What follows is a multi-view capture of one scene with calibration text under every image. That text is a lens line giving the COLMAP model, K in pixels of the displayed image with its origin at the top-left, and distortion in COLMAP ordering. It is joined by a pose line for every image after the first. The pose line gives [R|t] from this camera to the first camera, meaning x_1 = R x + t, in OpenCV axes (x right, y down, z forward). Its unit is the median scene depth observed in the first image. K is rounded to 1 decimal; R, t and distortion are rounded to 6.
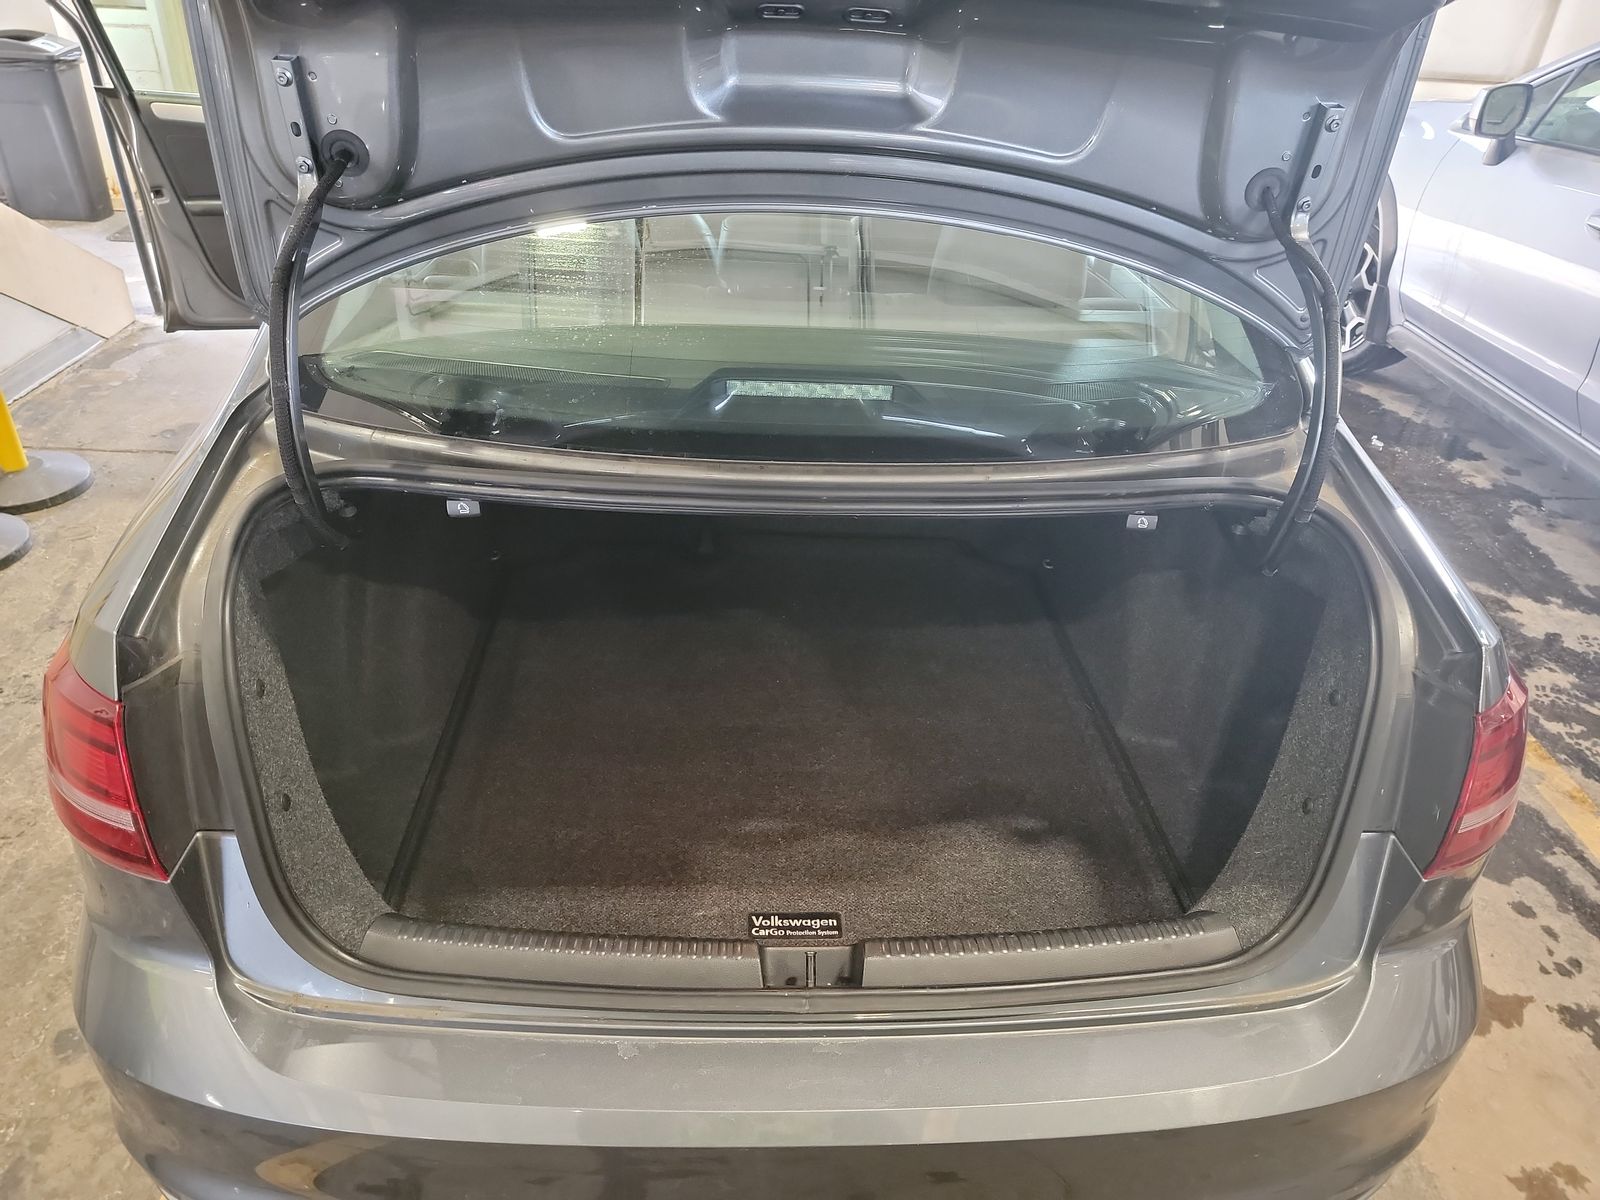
lens RADIAL K [[1104.8, 0, 802.1], [0, 1104.8, 597.4], [0, 0, 1]] dist [0.002268, -0.008701]
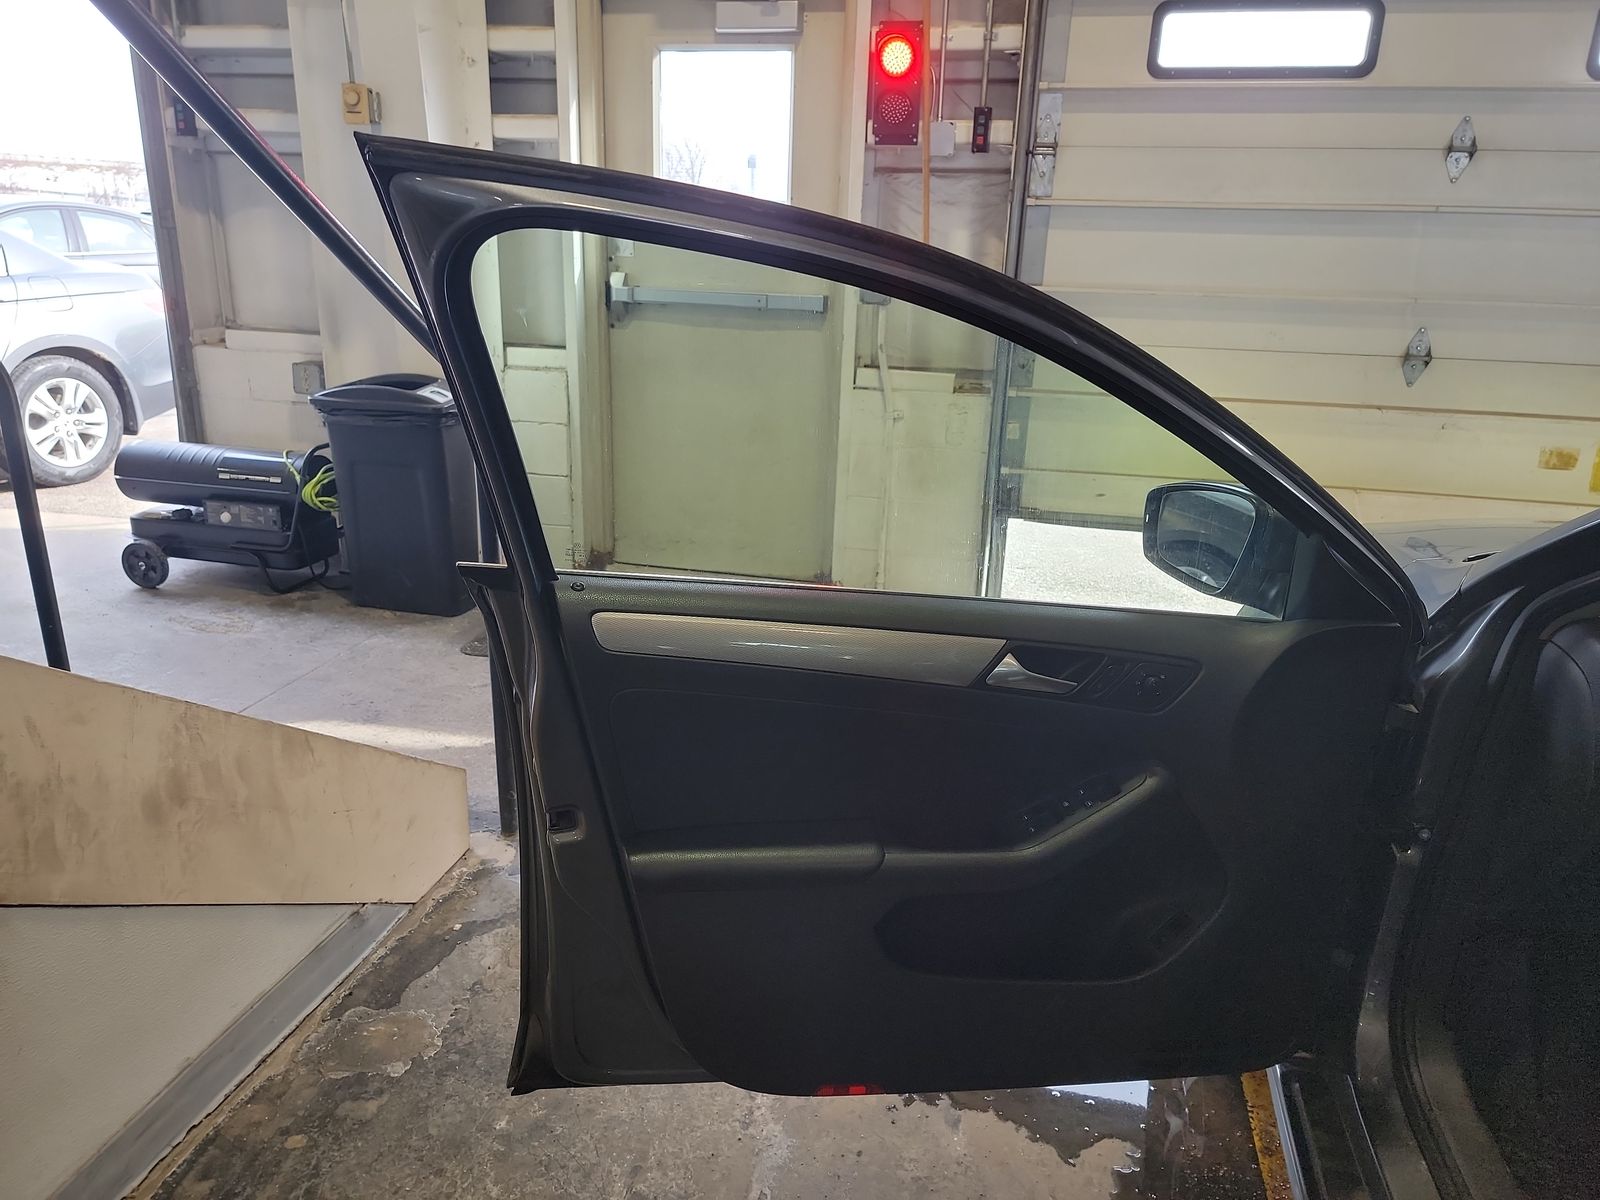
lens RADIAL K [[1104.8, 0, 800.1], [0, 1104.8, 603.4], [0, 0, 1]] dist [0.002268, -0.008701]
pose [[0.965553, 0.059491, -0.253313, -0.296551], [-0.122165, 0.963193, -0.239449, -0.253758], [0.229744, 0.262146, 0.937282, 0.462927]]
